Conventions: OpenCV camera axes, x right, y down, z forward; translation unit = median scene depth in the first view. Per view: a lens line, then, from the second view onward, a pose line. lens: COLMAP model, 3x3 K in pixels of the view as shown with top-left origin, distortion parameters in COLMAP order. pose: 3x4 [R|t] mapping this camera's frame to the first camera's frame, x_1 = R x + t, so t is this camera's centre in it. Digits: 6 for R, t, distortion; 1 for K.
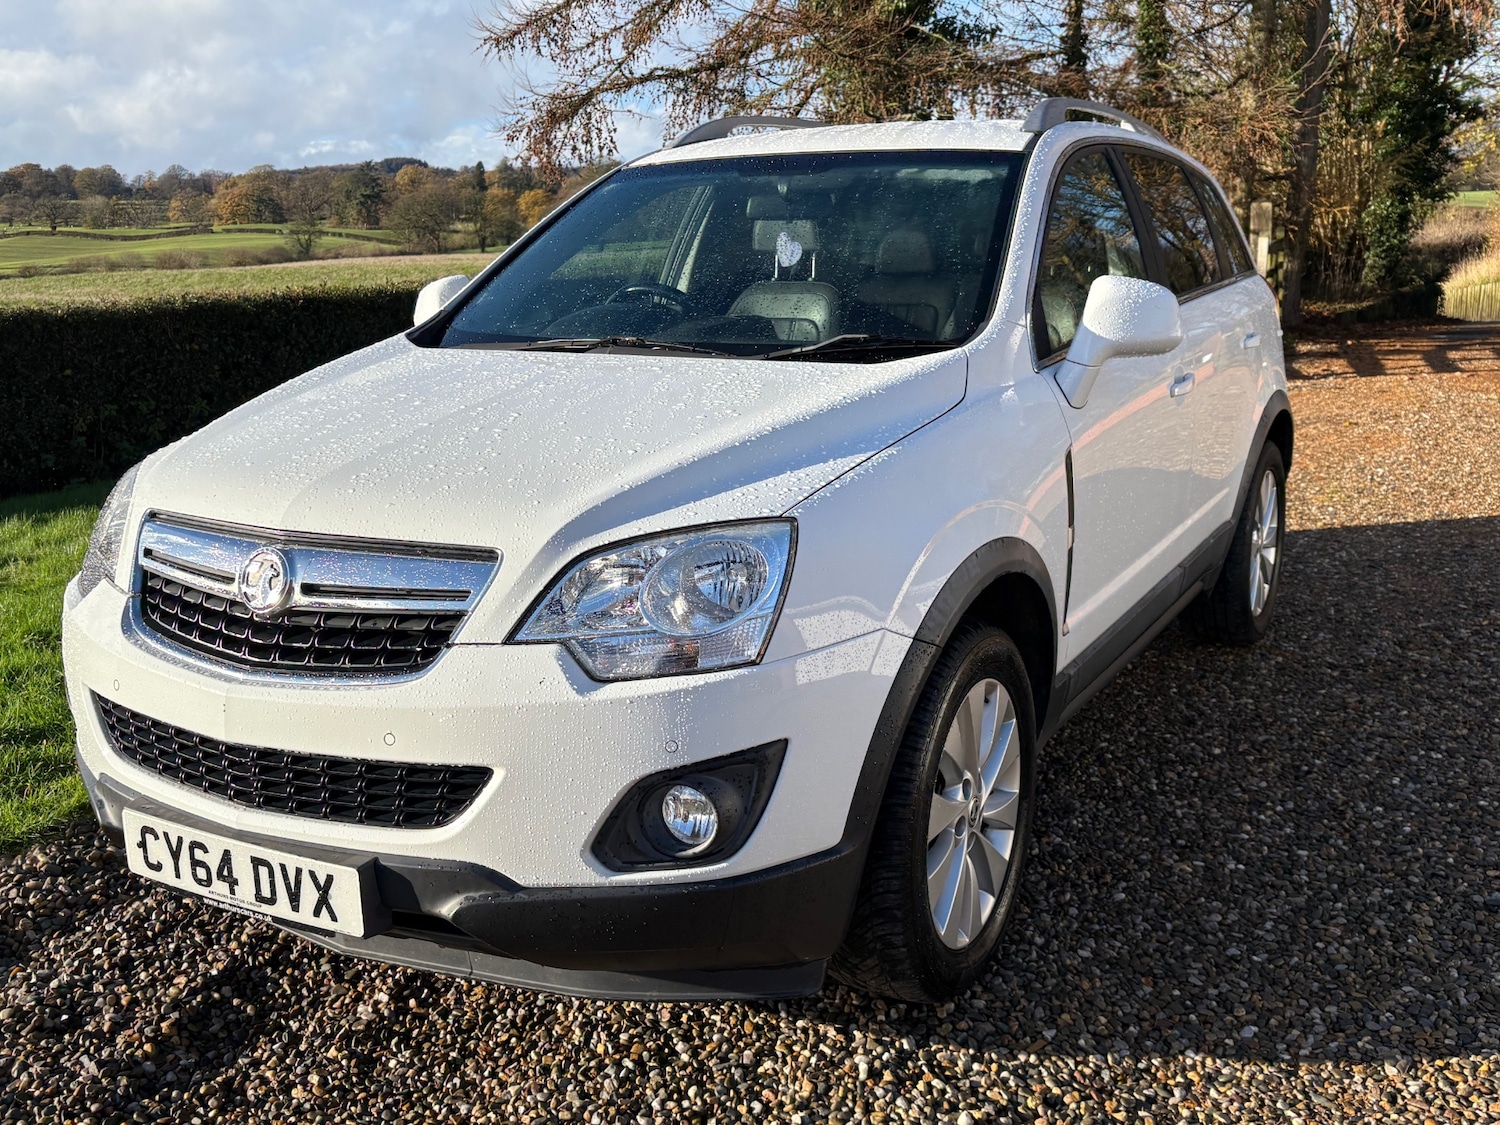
lens RADIAL K [[1503.7, 0, 754.7], [0, 1503.7, 558.6], [0, 0, 1]] dist [0.007289, 0.026763]
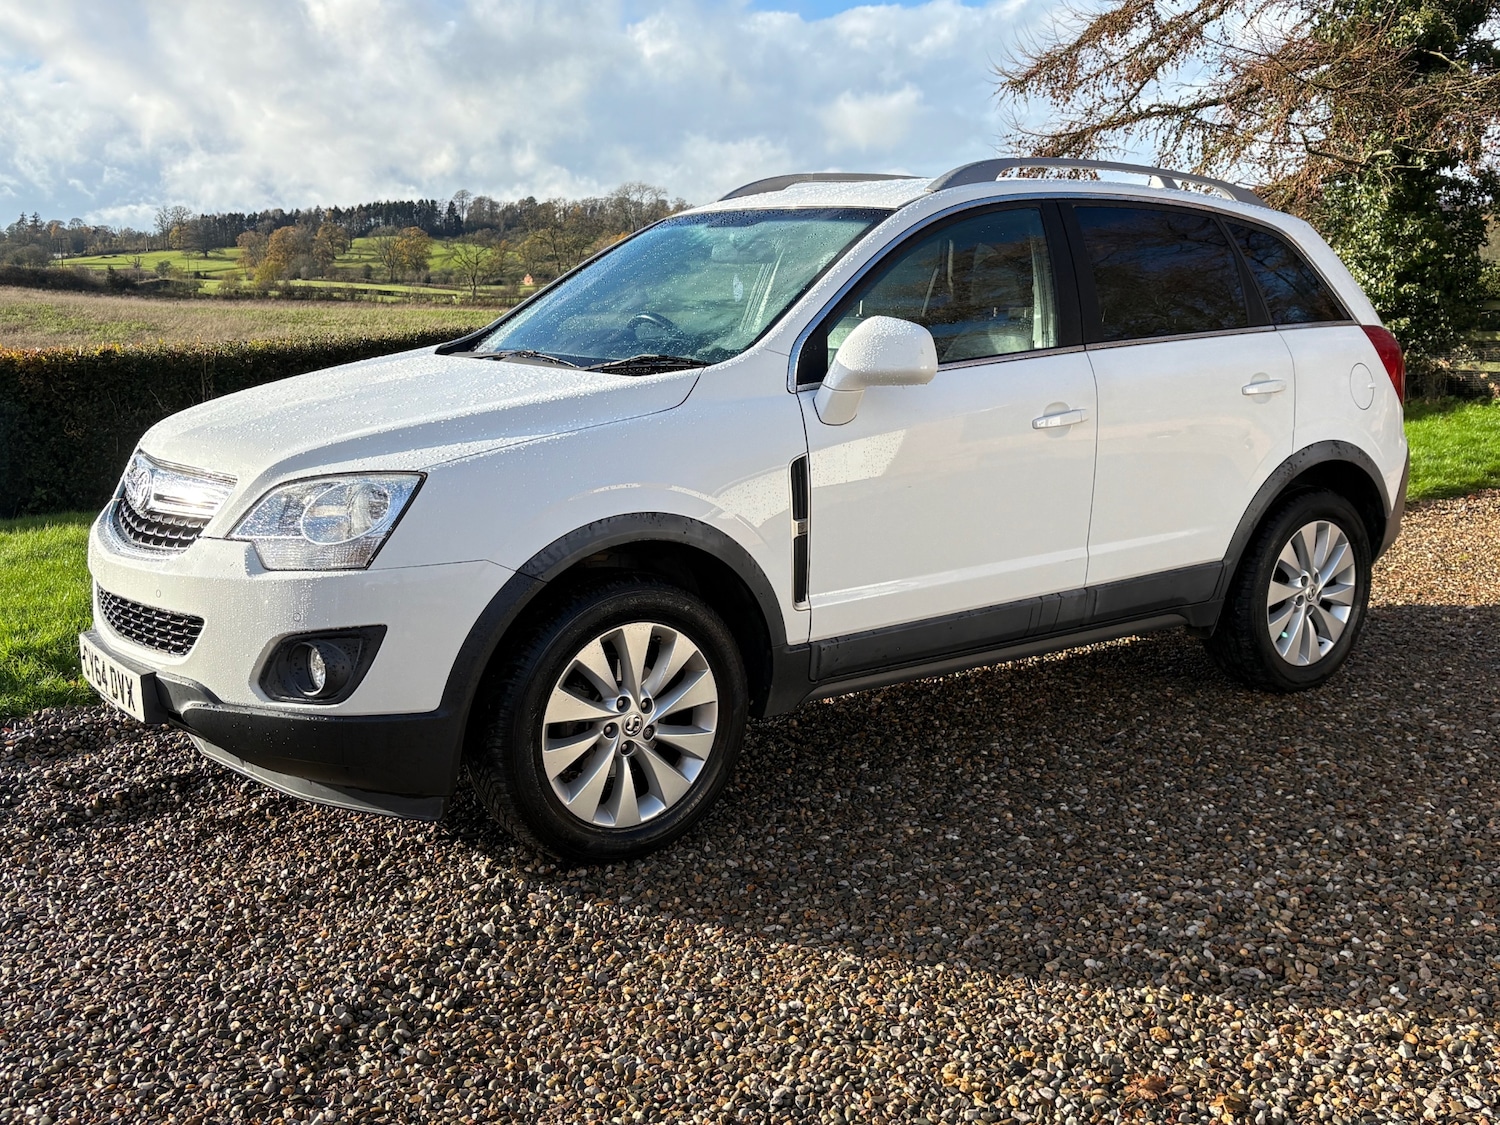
lens RADIAL K [[1574.6, 0, 750.5], [0, 1574.6, 582.8], [0, 0, 1]] dist [0.031579, -0.033491]
pose [[0.910456, 0.099370, -0.401491, 0.799533], [-0.106006, 0.994349, 0.005715, 0.029855], [0.399790, 0.037357, 0.915845, -0.199240]]
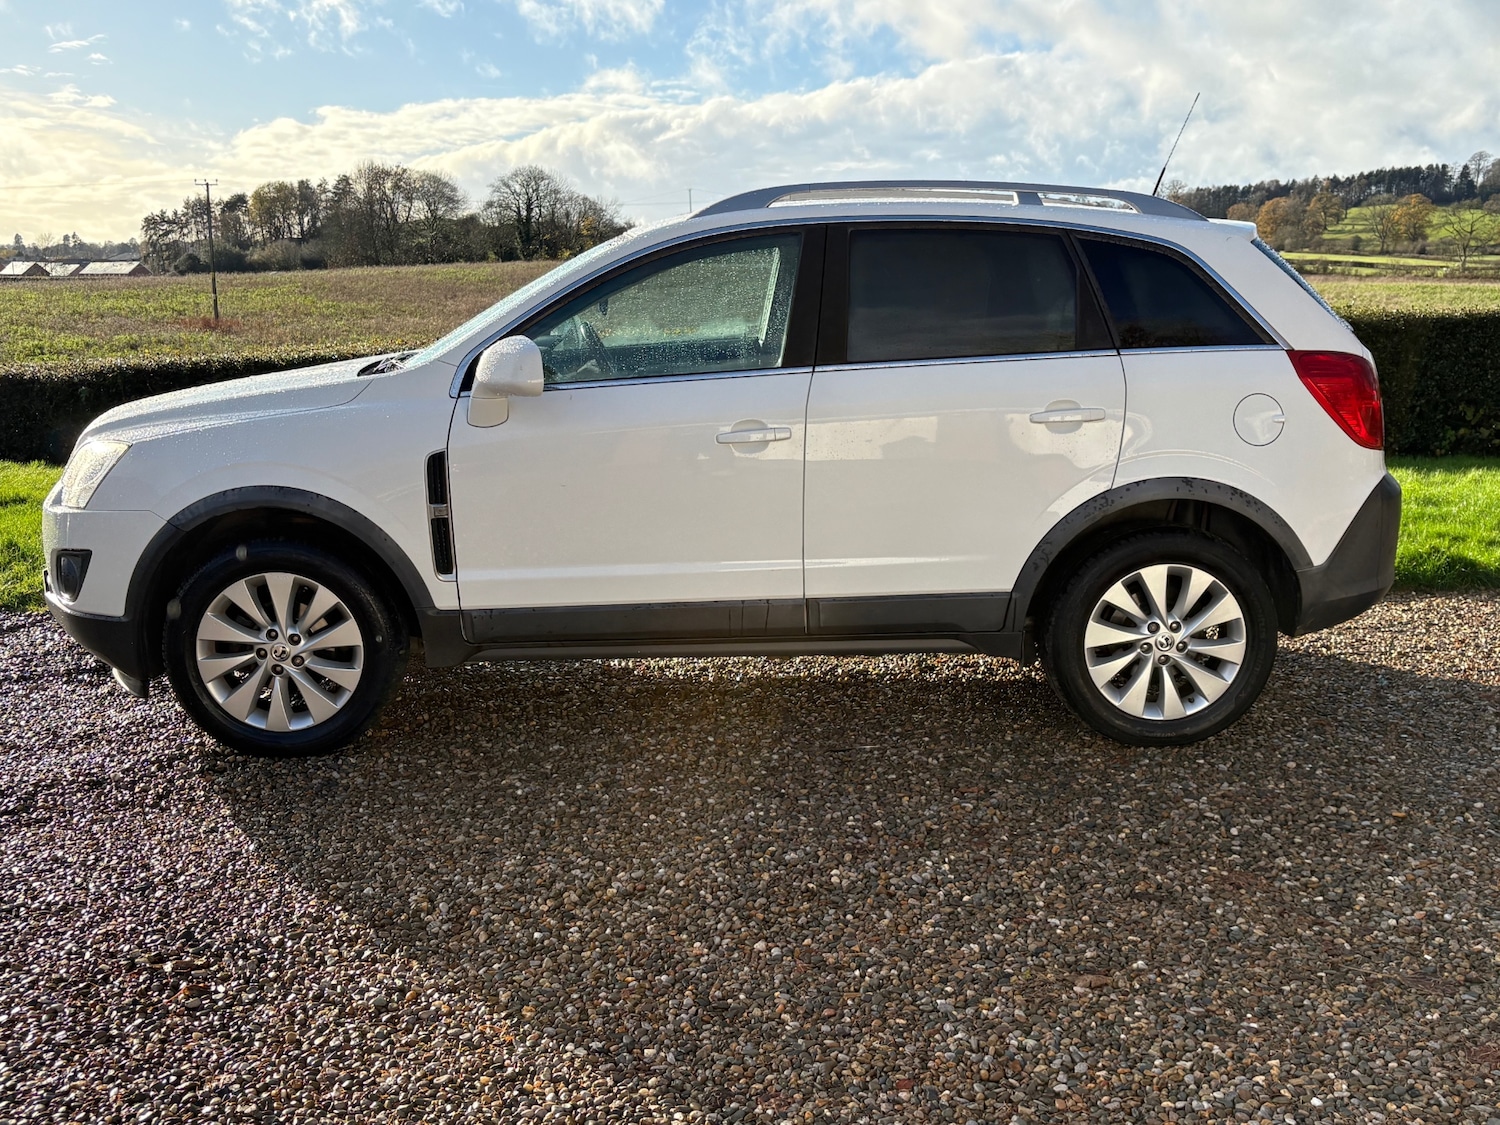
lens RADIAL K [[1574.6, 0, 750.5], [0, 1574.6, 582.8], [0, 0, 1]] dist [0.031579, -0.033491]
pose [[0.511185, 0.195321, -0.836982, 1.908457], [-0.187254, 0.975751, 0.113340, -0.204752], [0.838824, 0.098790, 0.535364, 0.527613]]
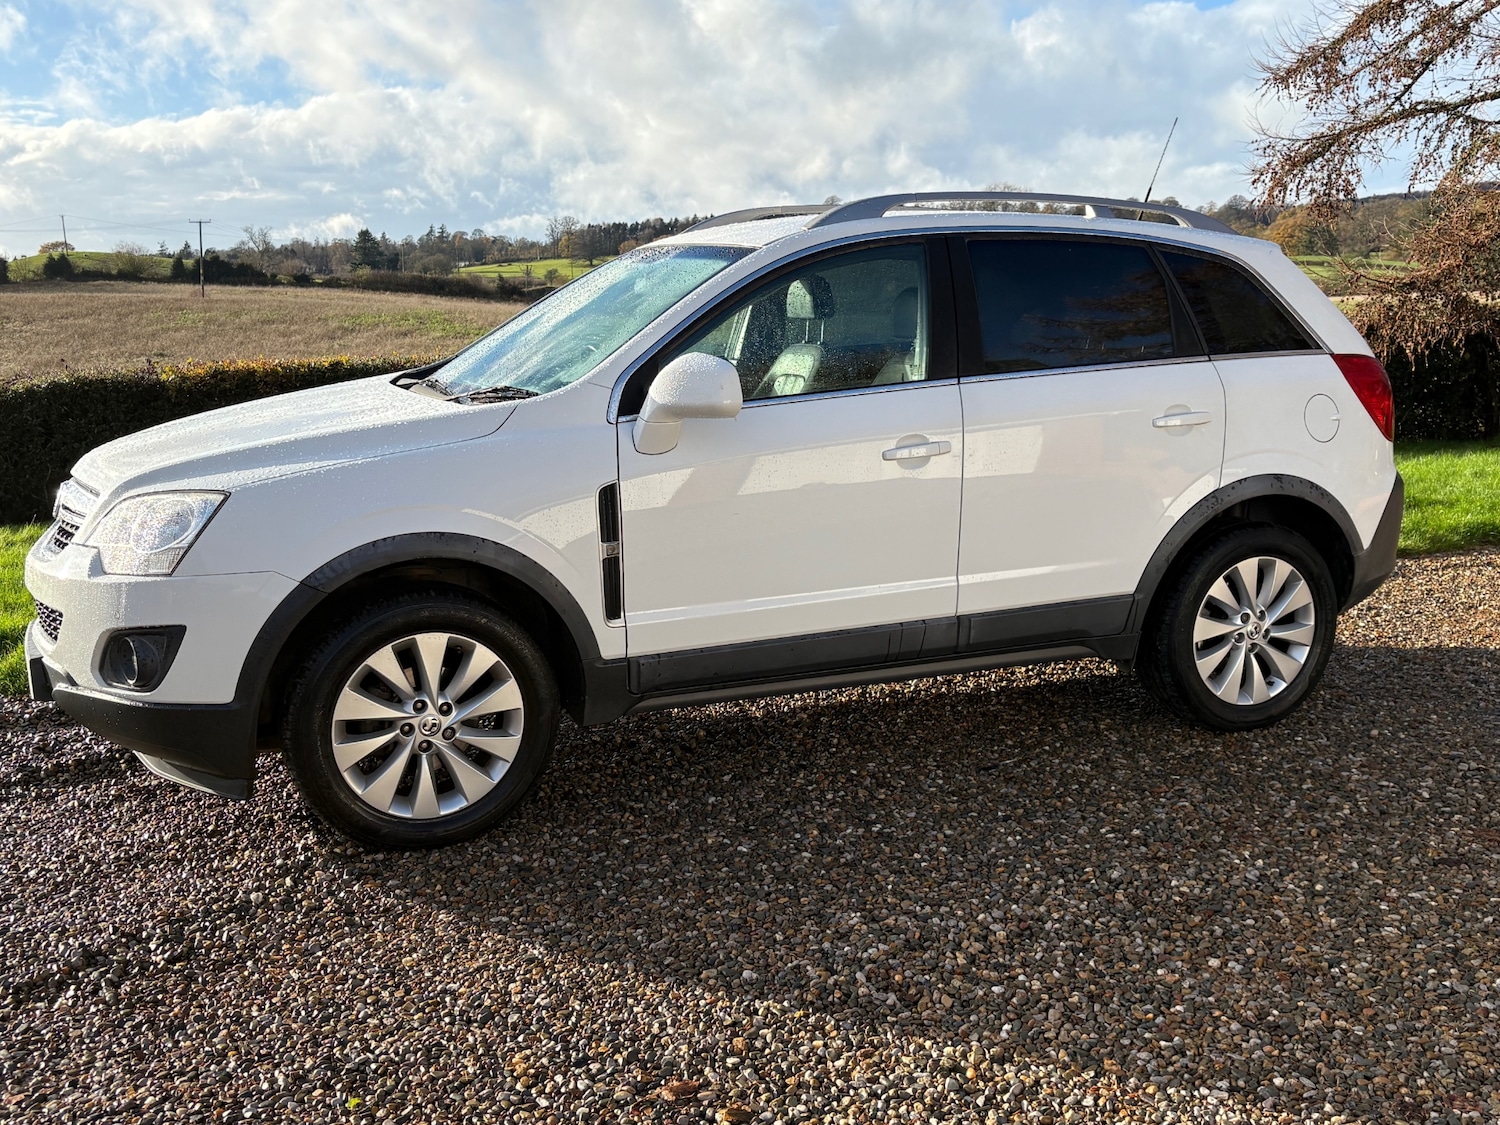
lens RADIAL K [[1555.1, 0, 746.2], [0, 1555.1, 582.5], [0, 0, 1]] dist [0.028965, -0.000557]
pose [[0.790032, 0.132238, -0.598634, 1.287556], [-0.139370, 0.989633, 0.034680, -0.059028], [0.597014, 0.056034, 0.800272, 0.009163]]
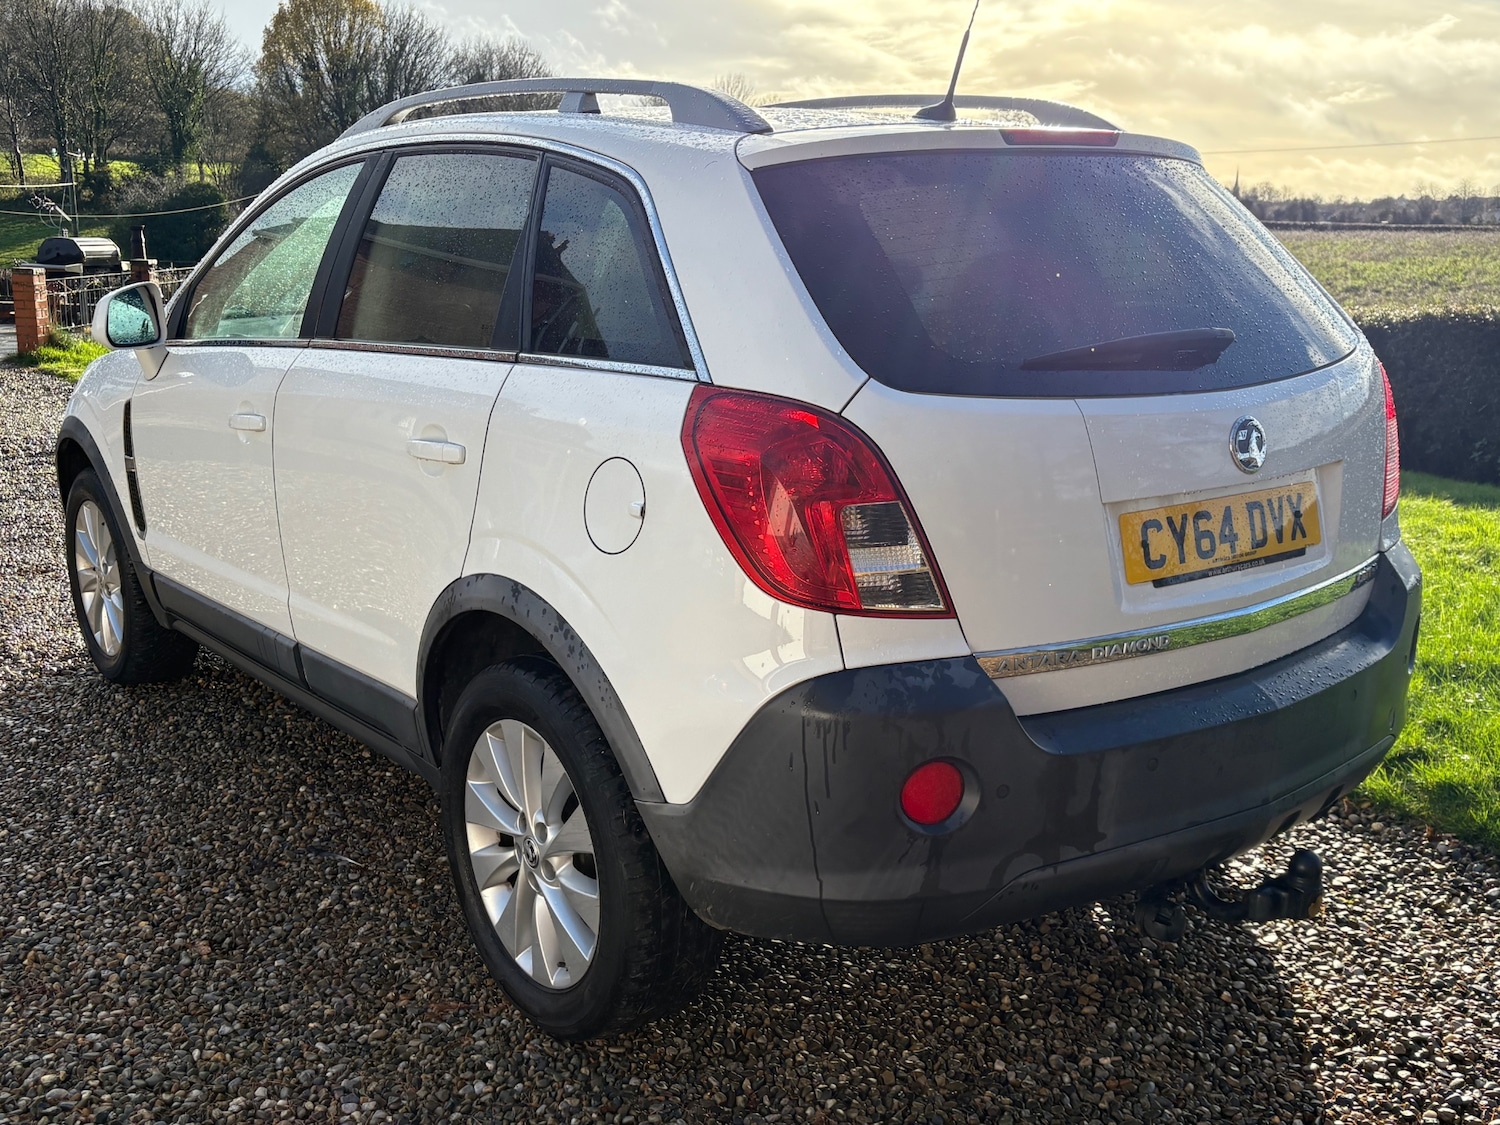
lens RADIAL K [[1612.6, 0, 810.6], [0, 1612.6, 610.2], [0, 0, 1]] dist [0.040812, -0.016356]
pose [[-0.372592, 0.245374, -0.894967, 1.521270], [-0.197936, 0.921203, 0.334972, -0.581376], [0.906640, 0.301955, -0.294665, 2.356578]]
